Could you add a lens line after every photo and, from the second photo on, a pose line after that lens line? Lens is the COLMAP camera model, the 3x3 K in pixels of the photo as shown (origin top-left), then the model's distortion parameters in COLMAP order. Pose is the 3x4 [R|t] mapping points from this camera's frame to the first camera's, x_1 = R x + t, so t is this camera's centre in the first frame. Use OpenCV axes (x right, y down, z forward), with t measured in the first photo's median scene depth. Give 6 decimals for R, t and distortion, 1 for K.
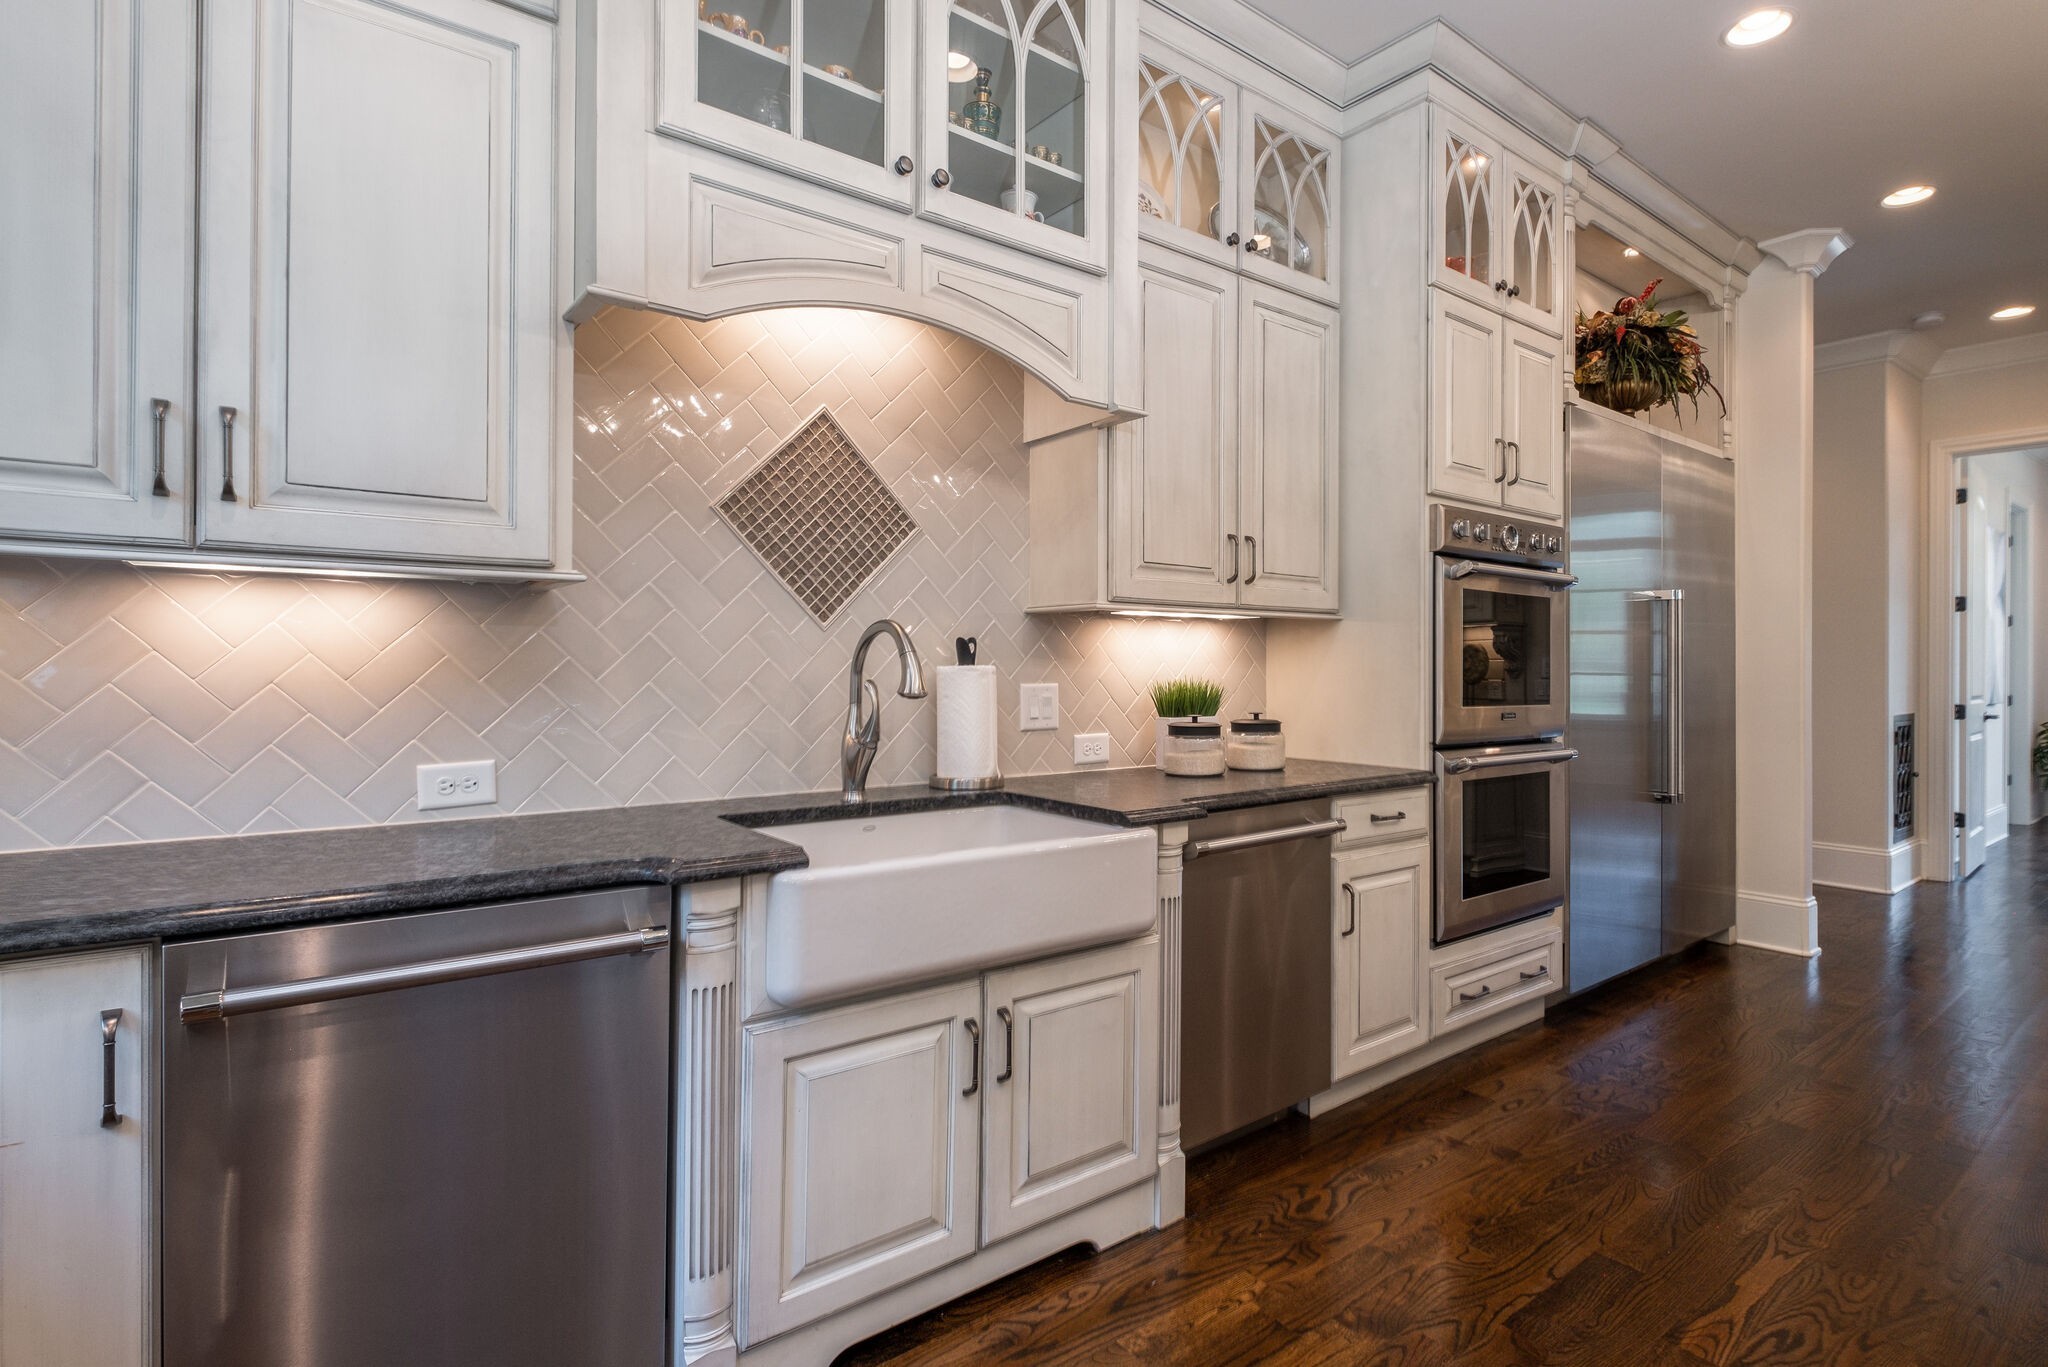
lens RADIAL K [[996.1, 0, 1026.4], [0, 996.1, 656.9], [0, 0, 1]] dist [-0.023663, -0.000263]
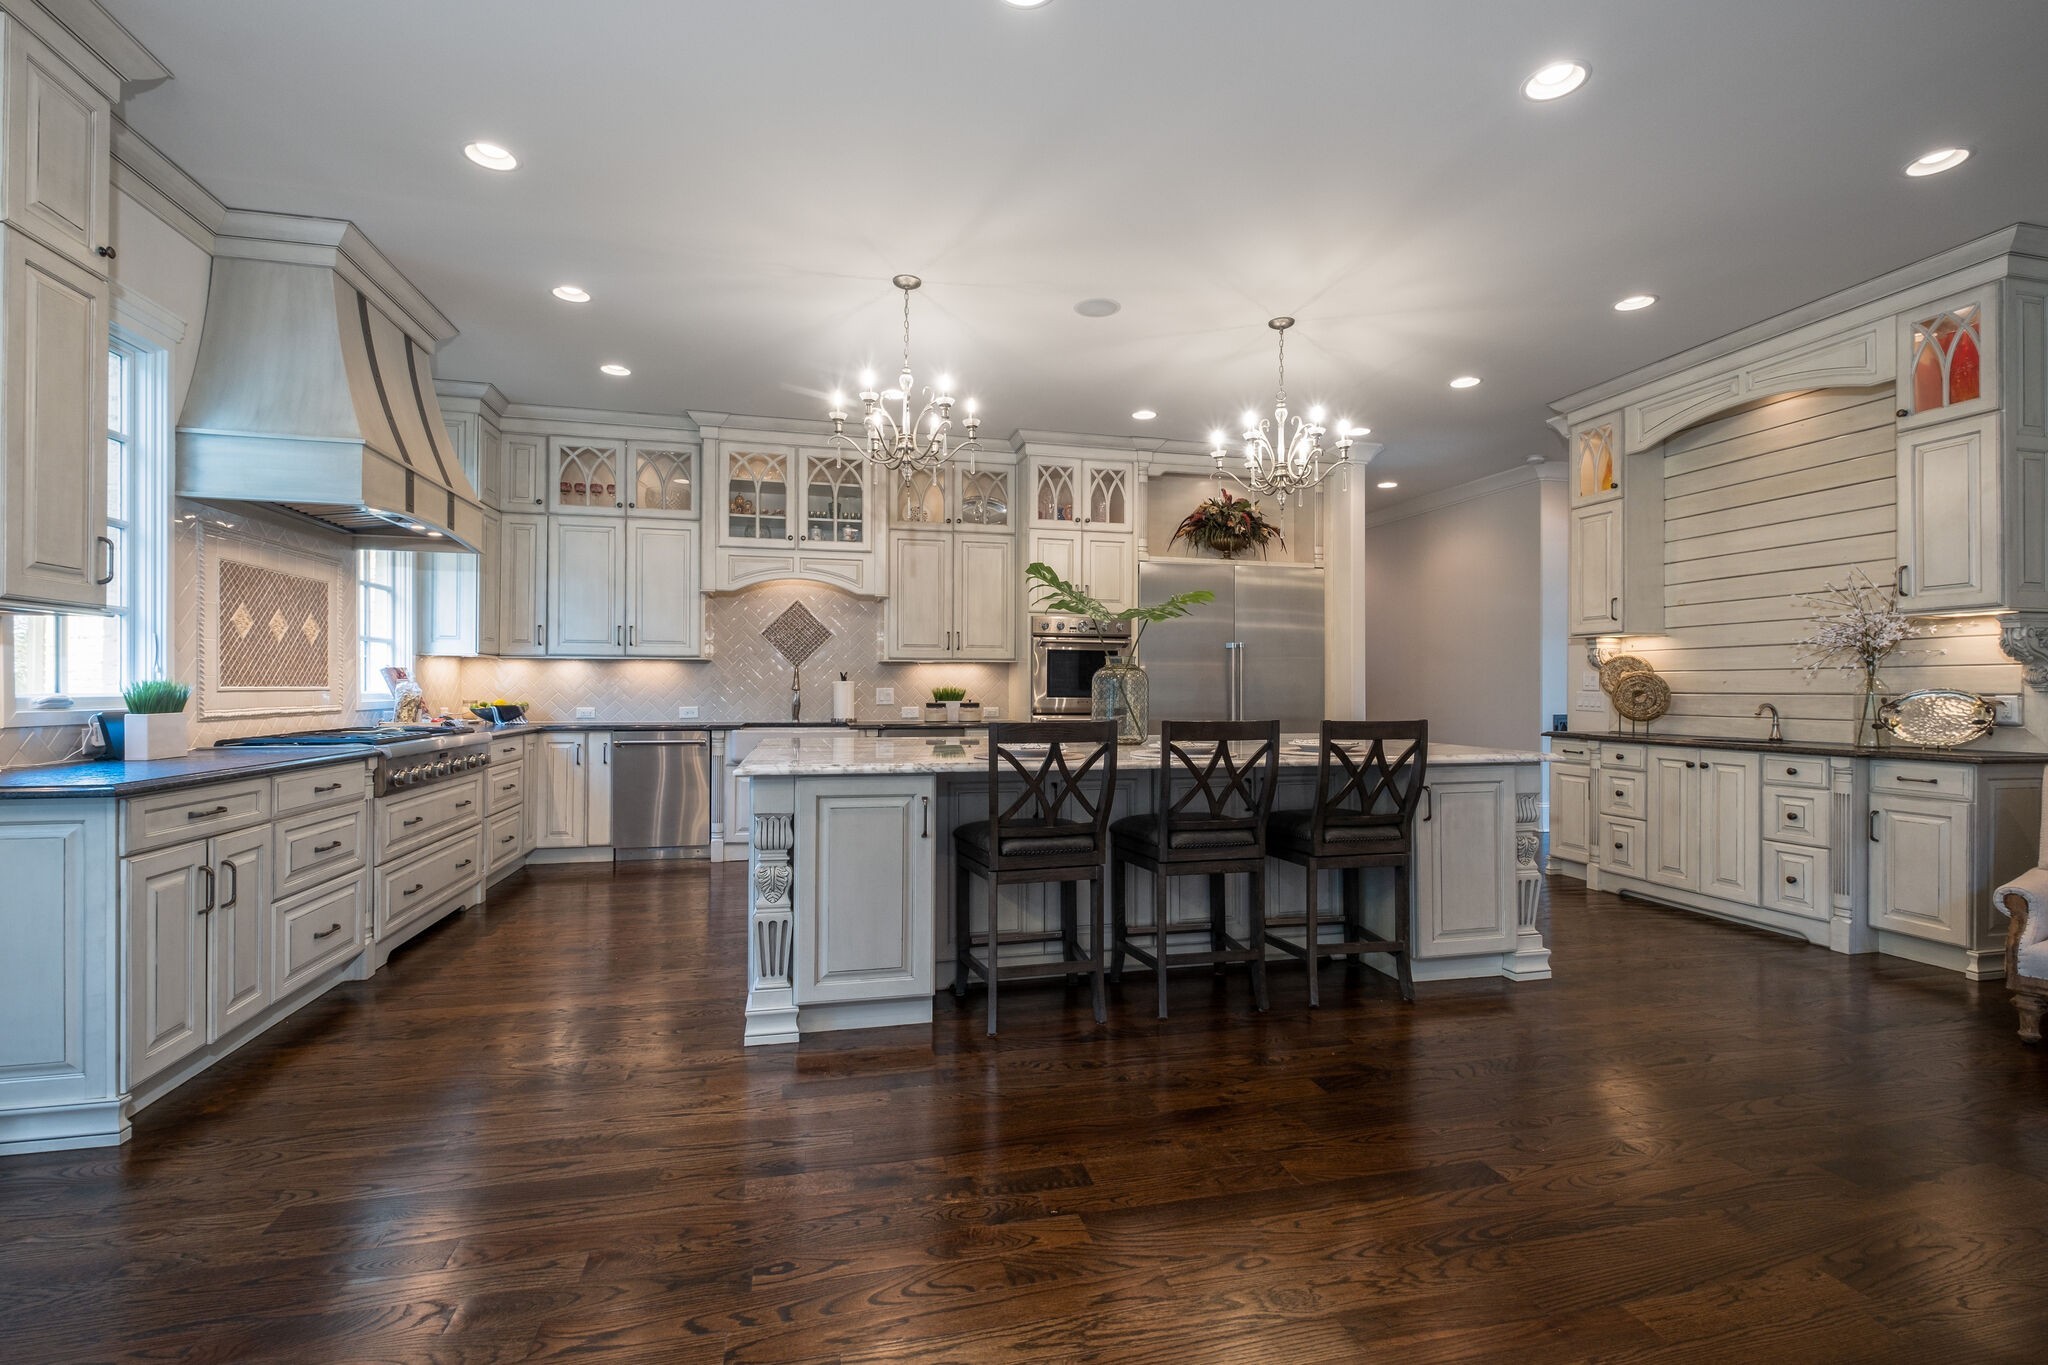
lens RADIAL K [[880.6, 0, 1025.9], [0, 880.6, 690.3], [0, 0, 1]] dist [0.000883, -0.000032]
pose [[0.911807, -0.007070, -0.410557, 1.657822], [0.008204, 0.999966, 0.001001, 0.039943], [0.410536, -0.004281, 0.911834, -1.299498]]
